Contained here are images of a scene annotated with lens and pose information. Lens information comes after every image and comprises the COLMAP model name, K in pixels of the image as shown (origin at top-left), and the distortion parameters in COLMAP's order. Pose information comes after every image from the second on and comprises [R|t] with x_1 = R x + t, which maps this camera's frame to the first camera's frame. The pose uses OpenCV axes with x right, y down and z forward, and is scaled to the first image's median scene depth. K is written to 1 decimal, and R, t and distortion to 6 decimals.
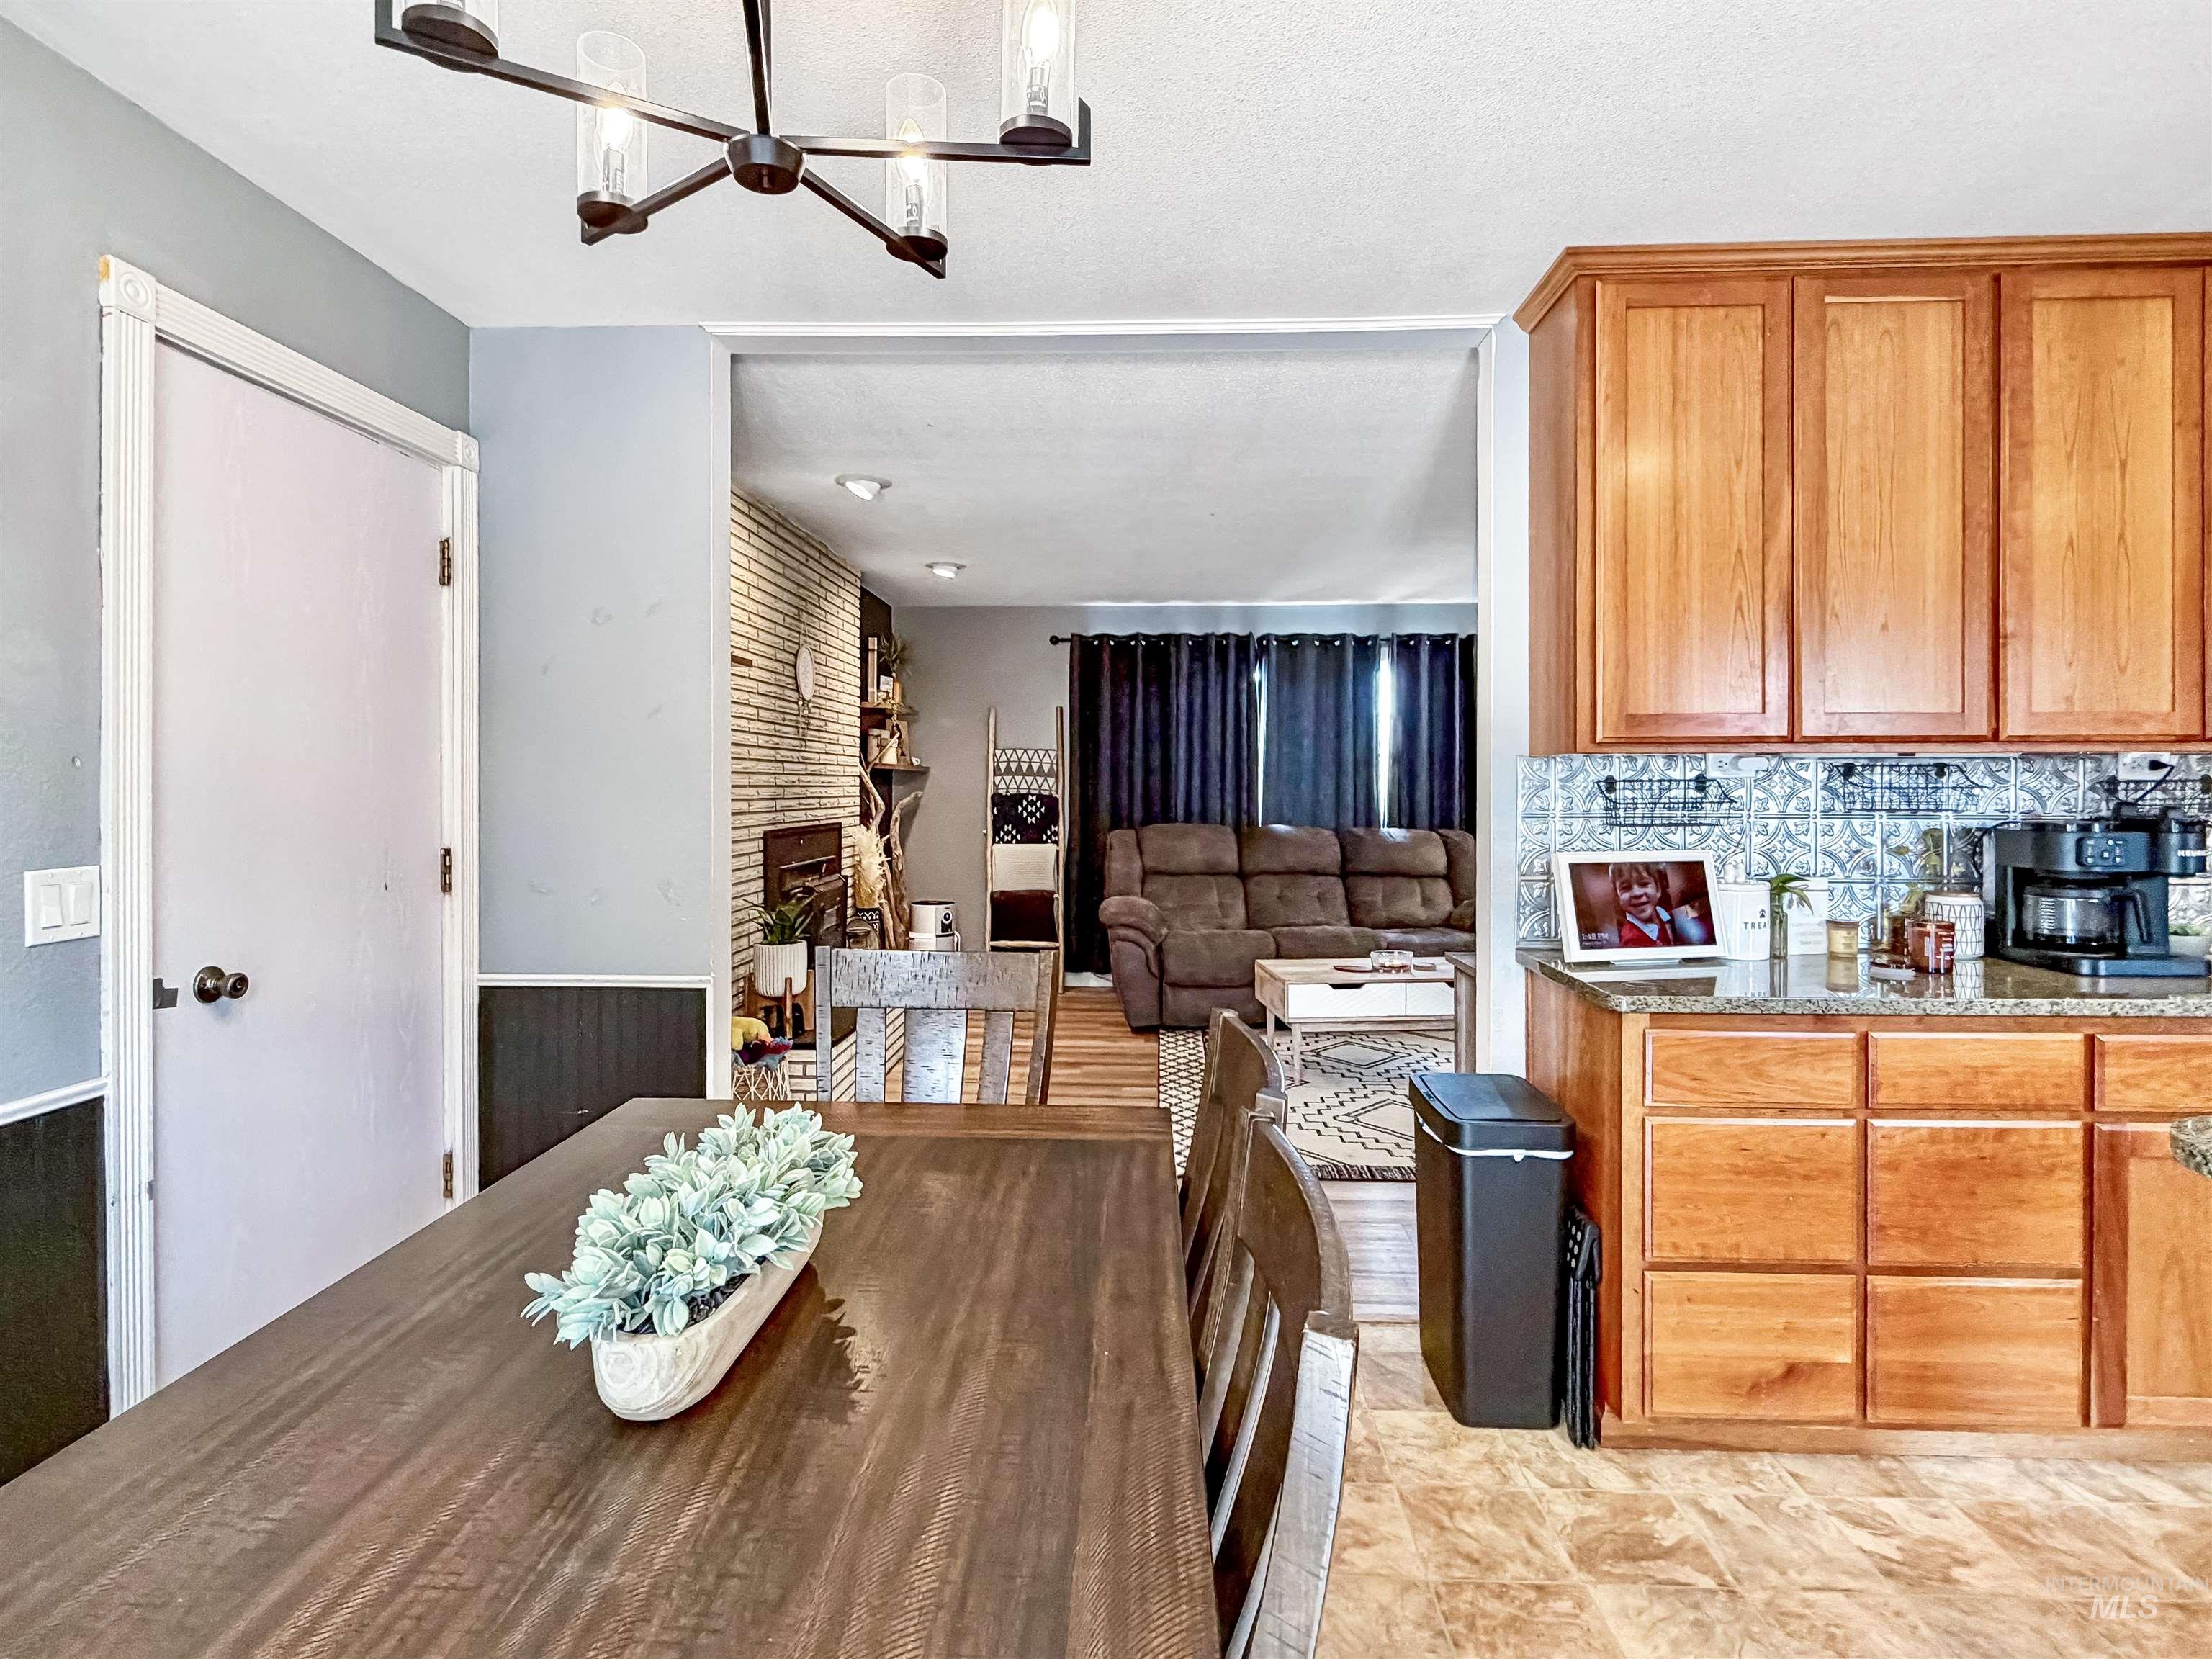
lens RADIAL K [[1131.7, 0, 1095.9], [0, 1131.7, 789.6], [0, 0, 1]] dist [0.005130, -0.001005]
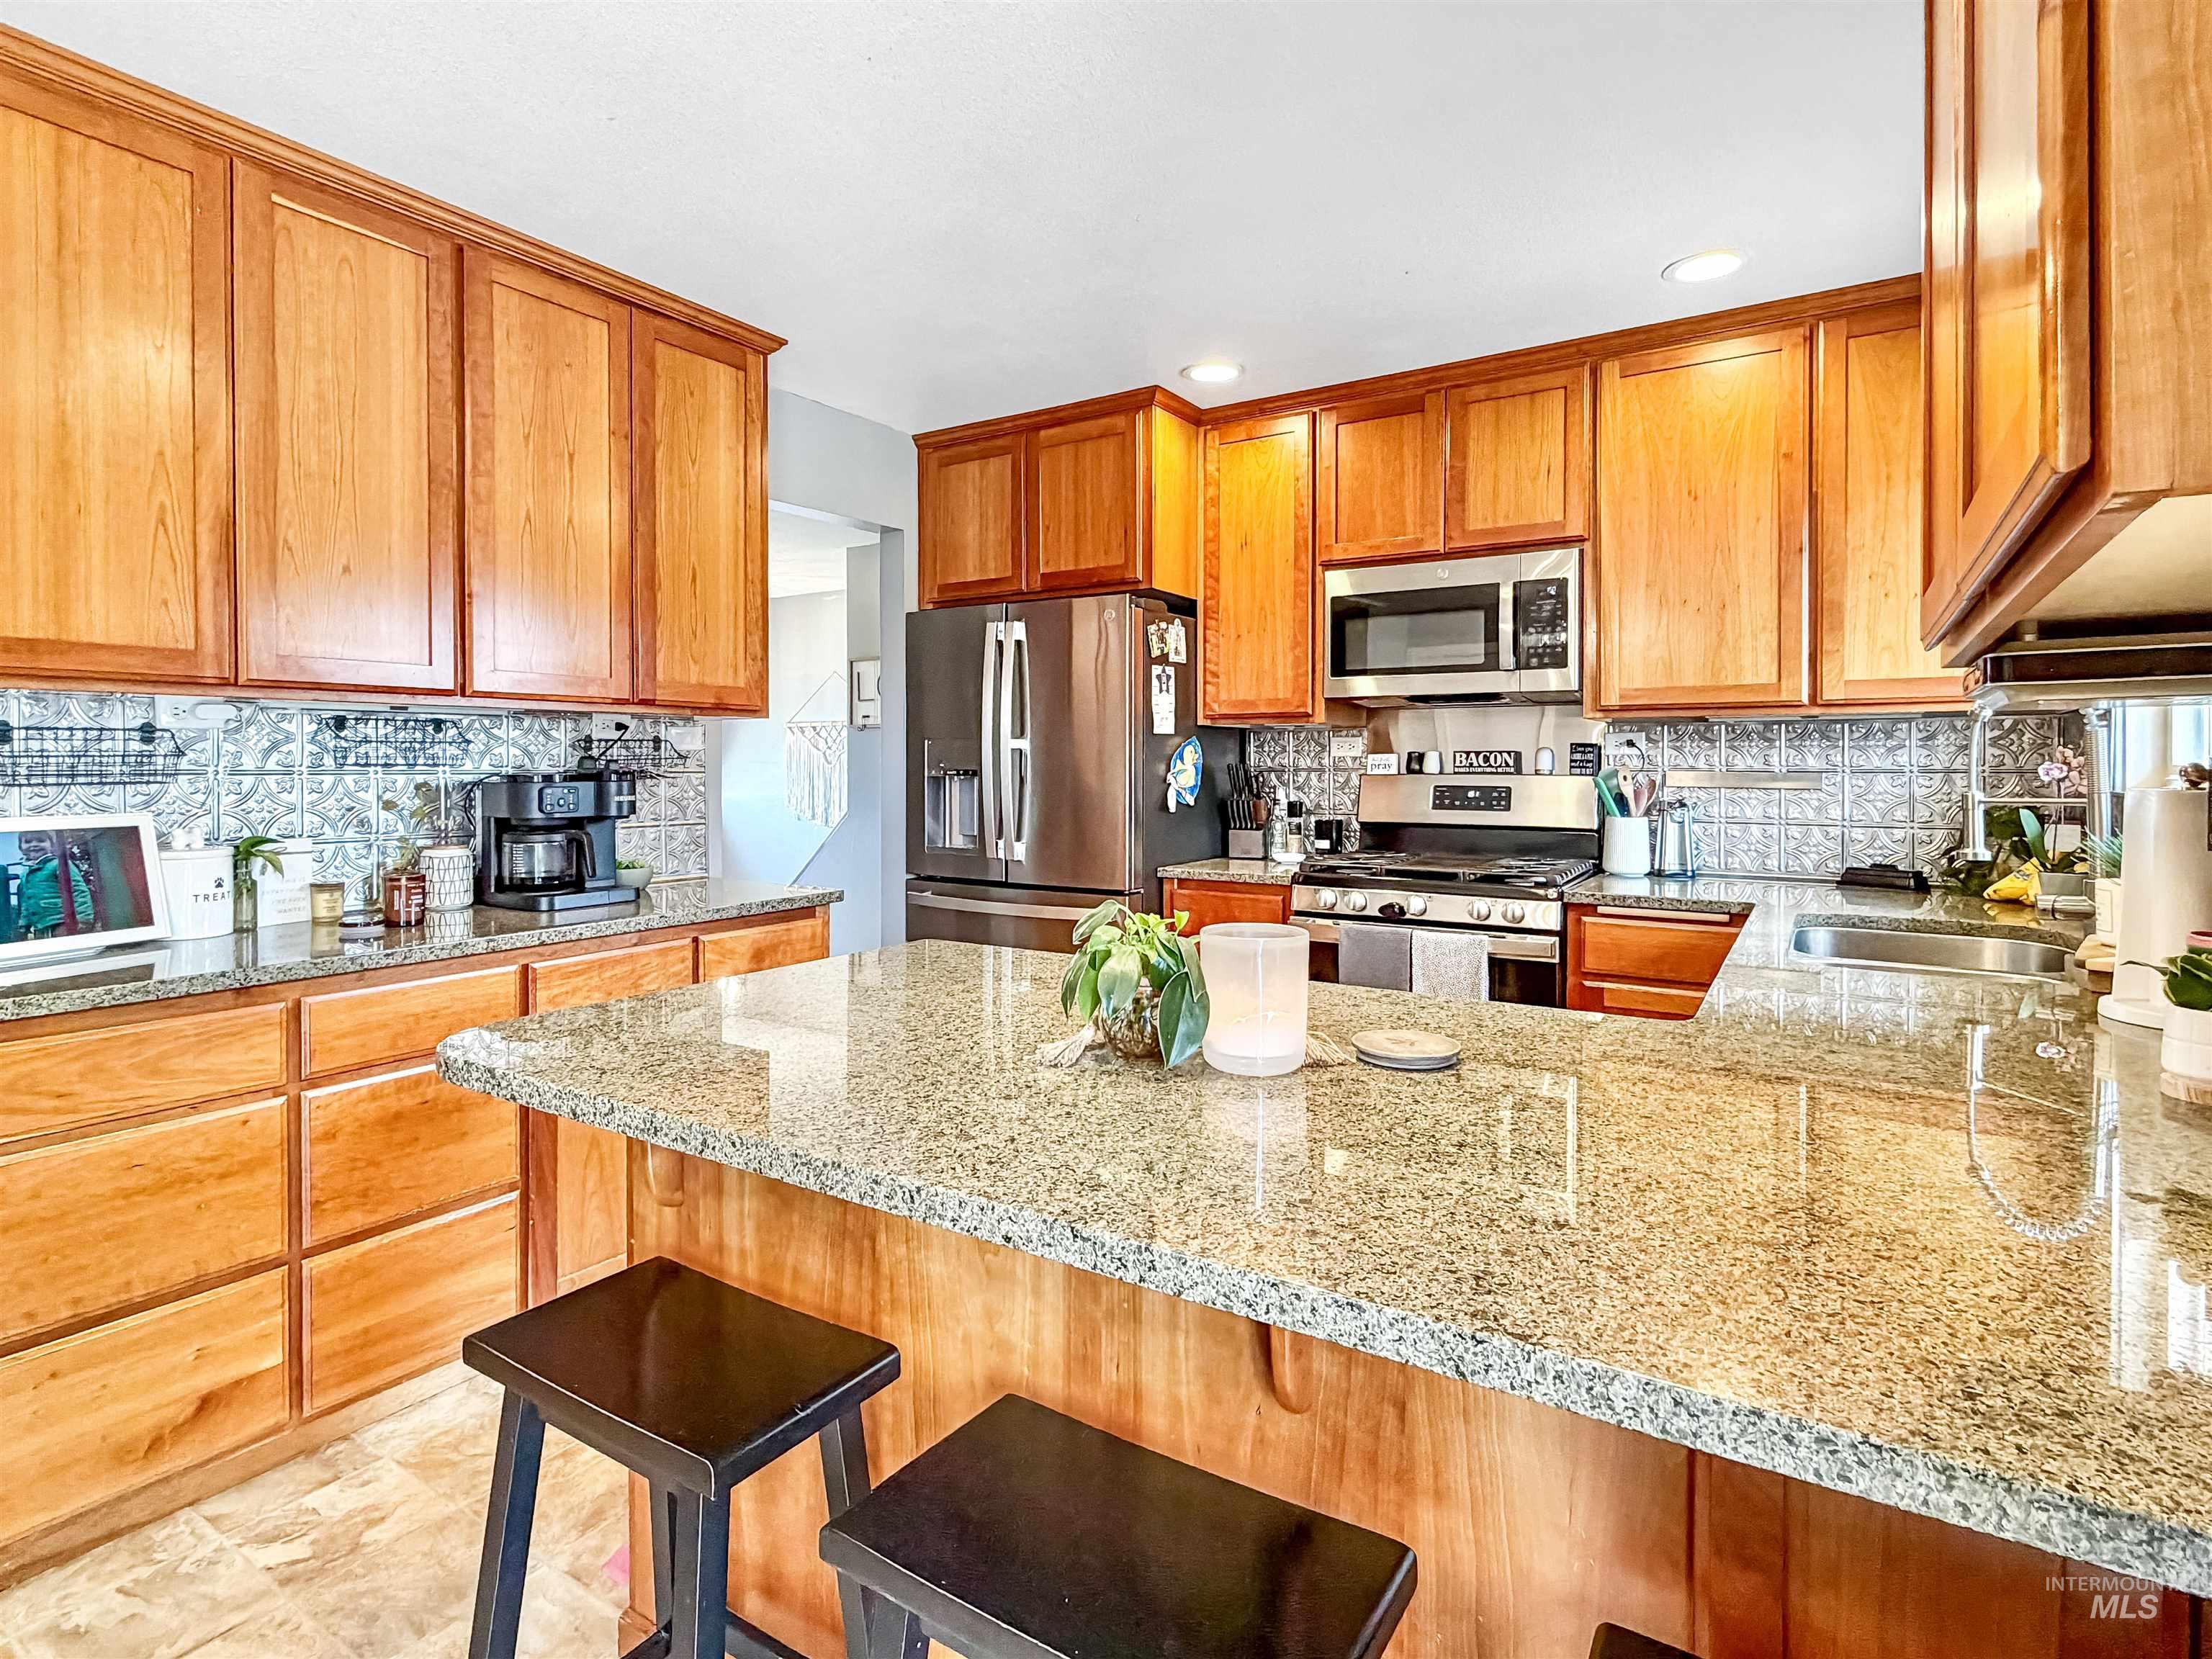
lens RADIAL K [[1131.7, 0, 1120.9], [0, 1131.7, 773.0], [0, 0, 1]] dist [0.005130, -0.001005]
pose [[0.501123, -0.006049, 0.865355, 0.195366], [0.002209, 0.999981, 0.005711, 0.023433], [-0.865373, -0.000951, 0.501127, -0.040145]]
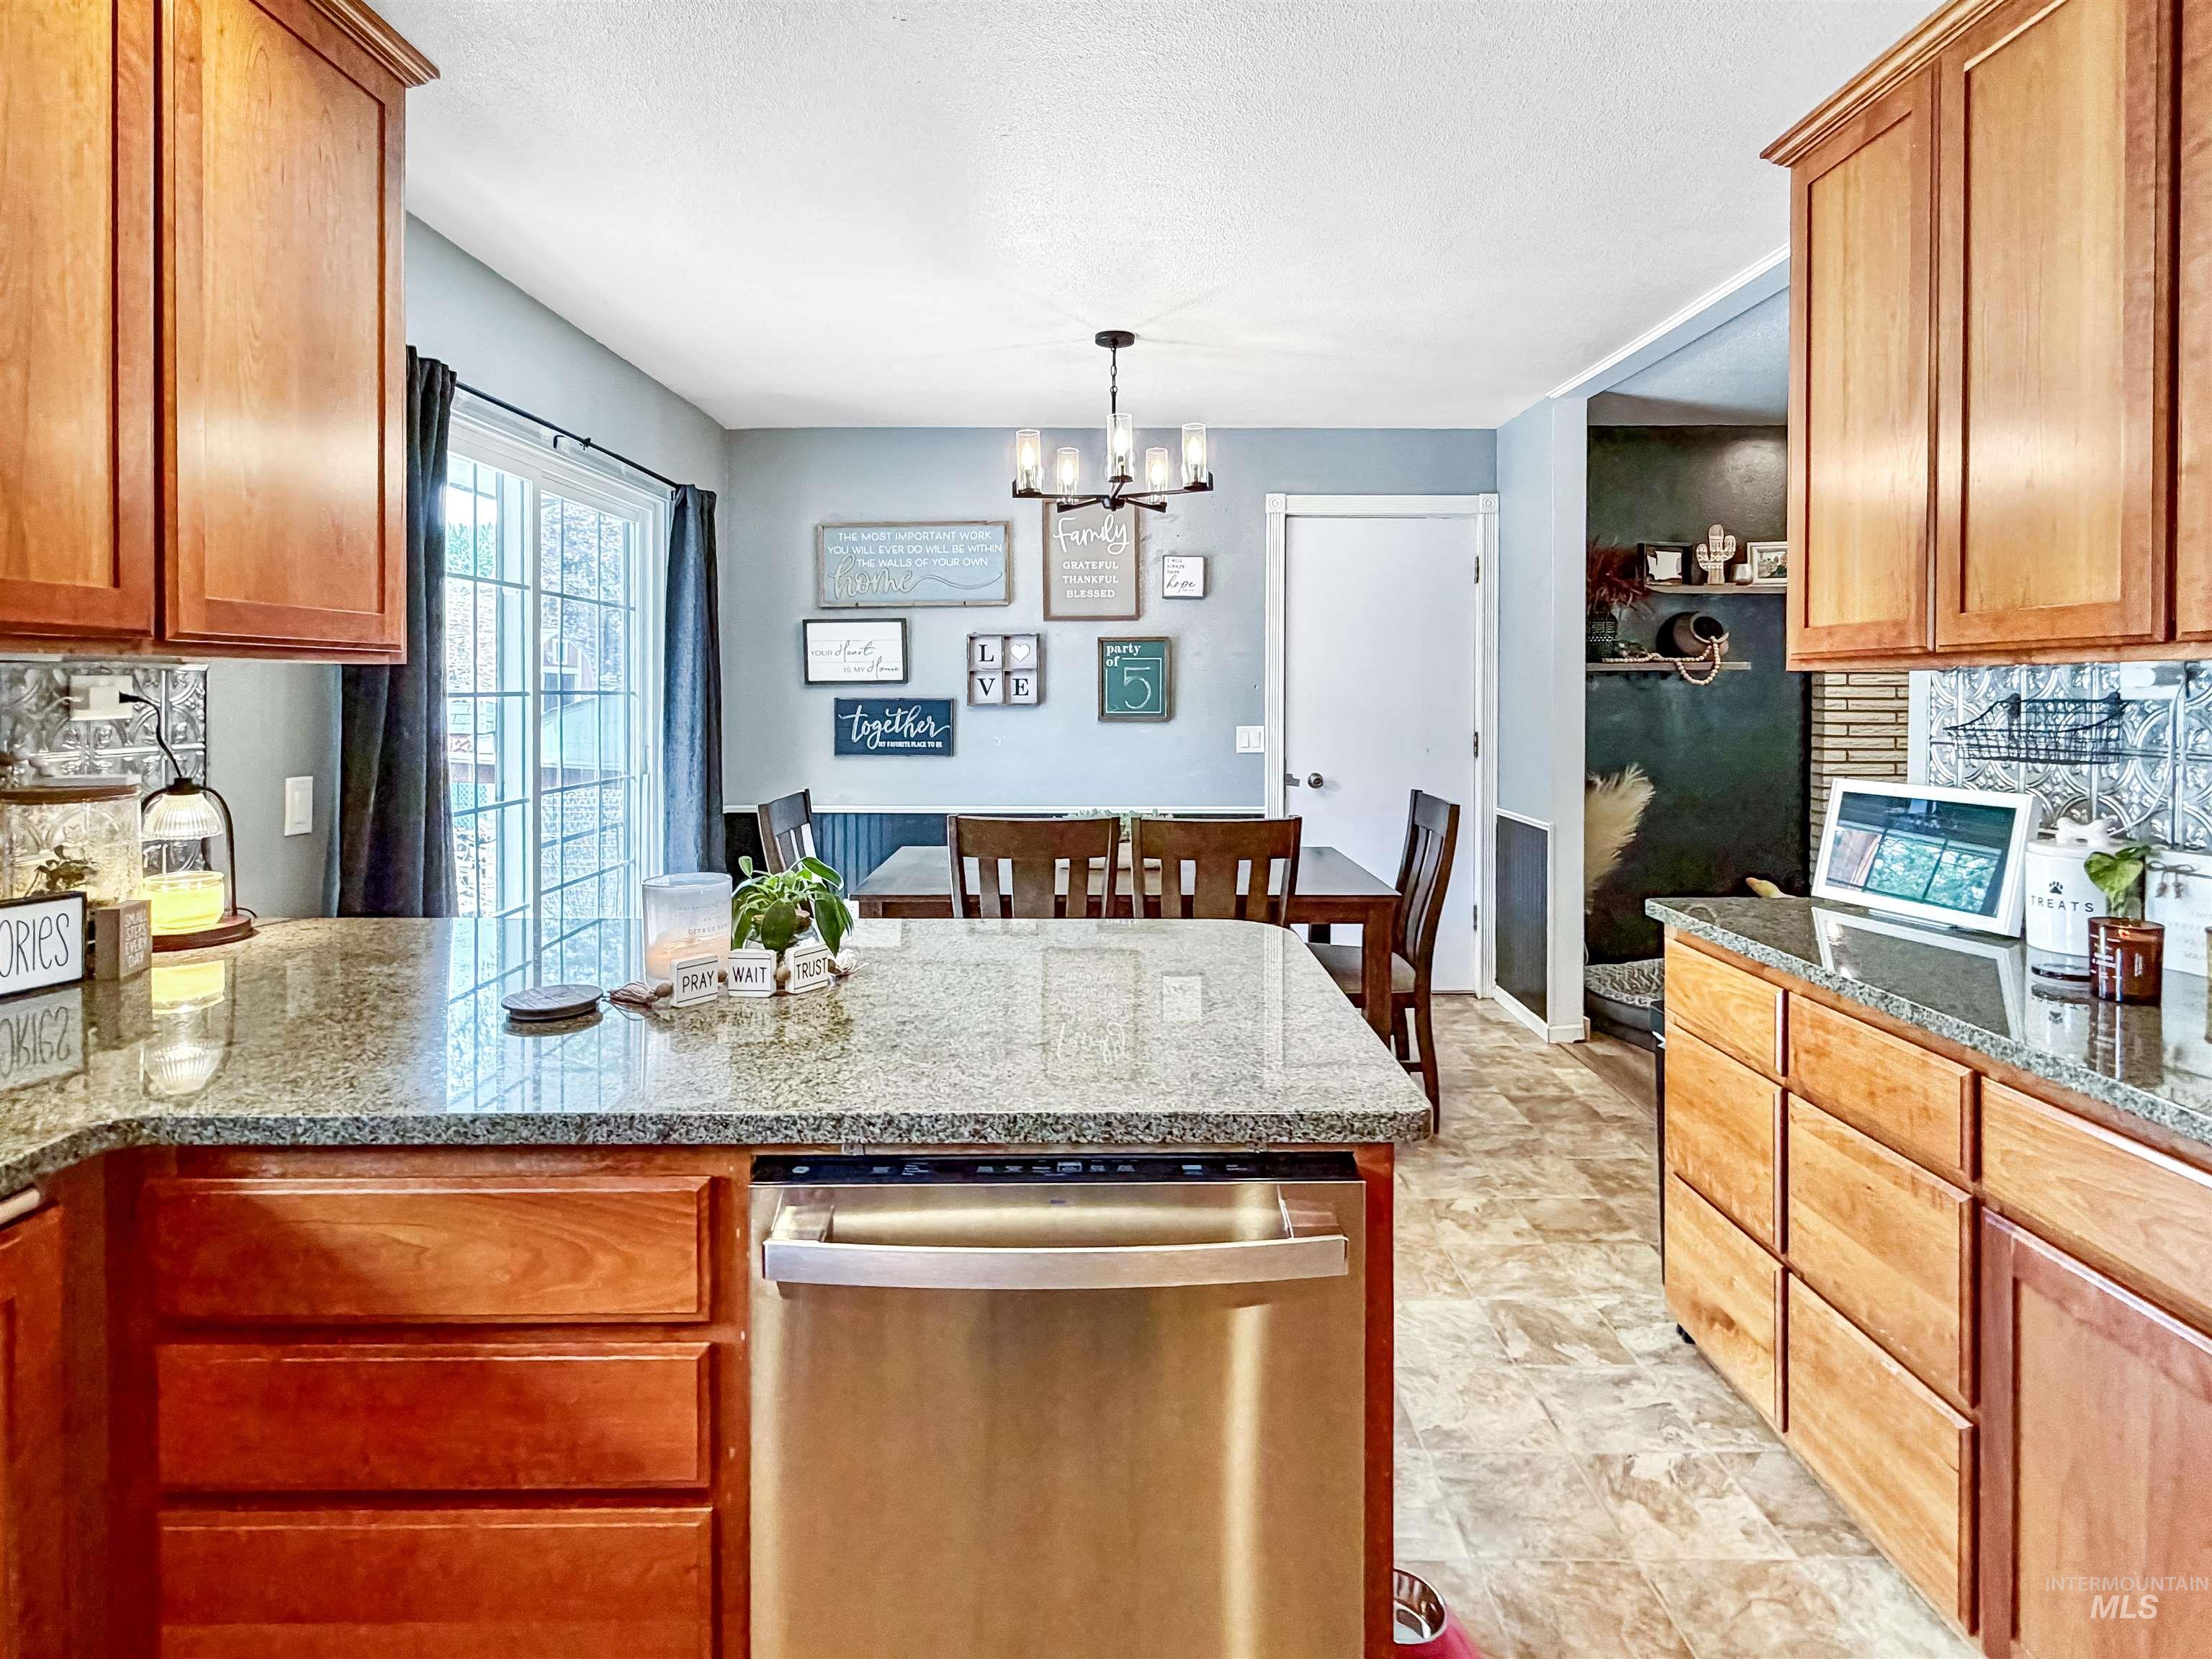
lens RADIAL K [[1166.0, 0, 1121.6], [0, 1166.0, 688.6], [0, 0, 1]] dist [0.003267, 0.001749]
pose [[0.055338, 0.000547, -0.998468, 1.398901], [-0.005489, 0.999985, 0.000244, -0.015109], [0.998453, 0.005468, 0.055340, 0.397358]]
